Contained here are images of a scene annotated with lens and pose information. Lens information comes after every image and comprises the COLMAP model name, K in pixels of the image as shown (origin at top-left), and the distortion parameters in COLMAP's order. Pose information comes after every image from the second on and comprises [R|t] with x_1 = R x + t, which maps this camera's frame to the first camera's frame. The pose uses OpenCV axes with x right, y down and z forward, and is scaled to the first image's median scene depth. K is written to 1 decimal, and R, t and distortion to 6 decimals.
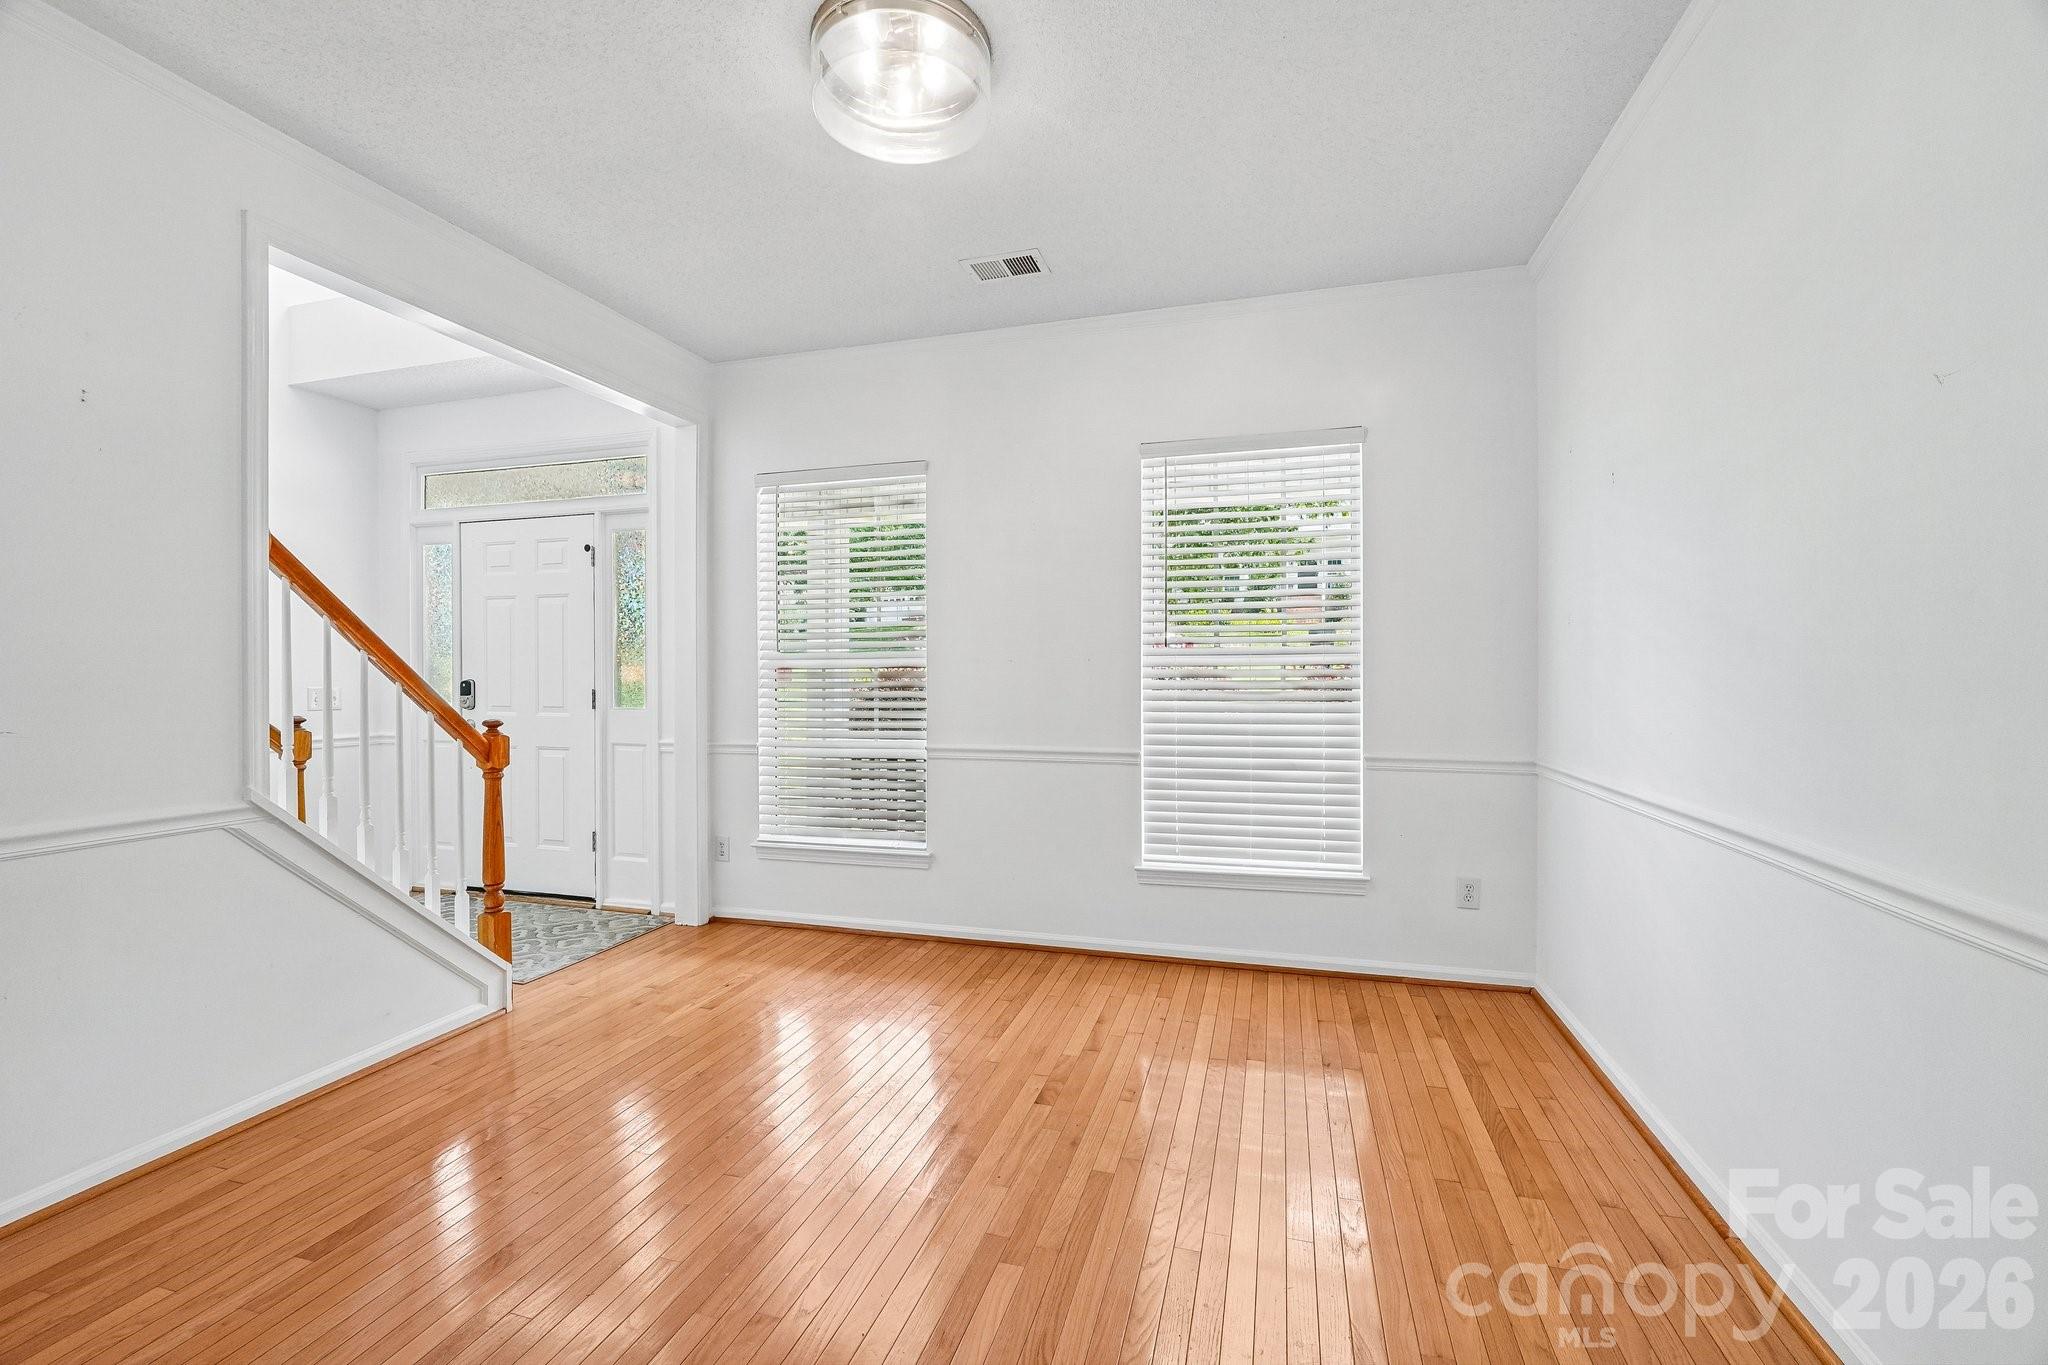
lens RADIAL K [[864.4, 0, 1025.0], [0, 864.4, 673.0], [0, 0, 1]] dist [-0.007173, 0.000280]
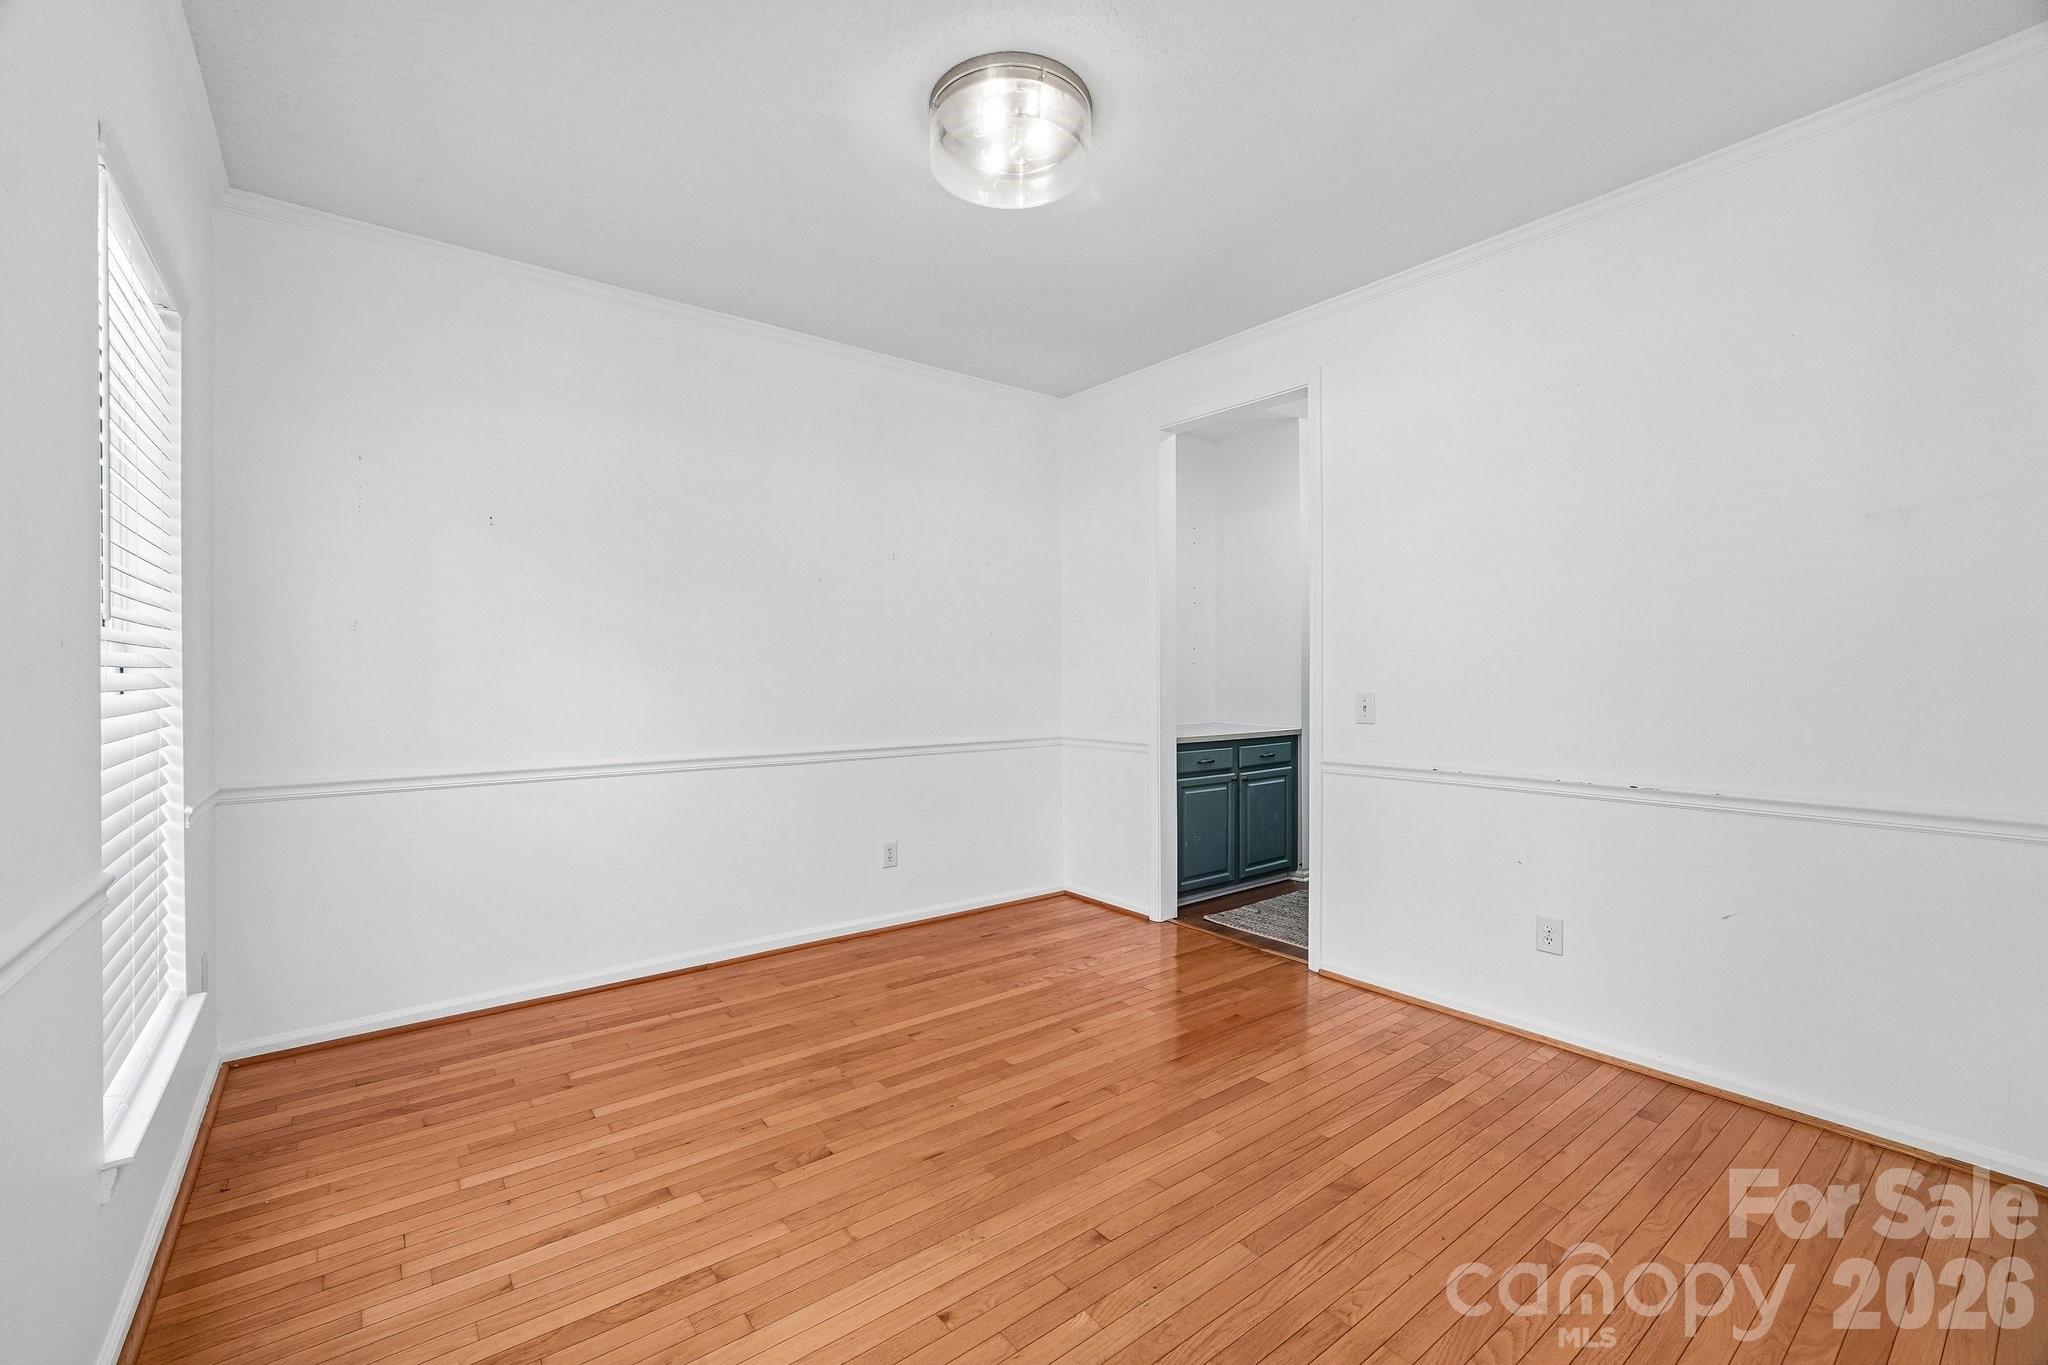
lens RADIAL K [[864.4, 0, 1025.0], [0, 864.4, 673.0], [0, 0, 1]] dist [-0.007173, 0.000280]
pose [[-0.812673, 0.002843, 0.582713, -0.595238], [0.003659, 0.999993, 0.000224, -0.006343], [-0.582708, 0.002314, -0.812678, 1.409982]]
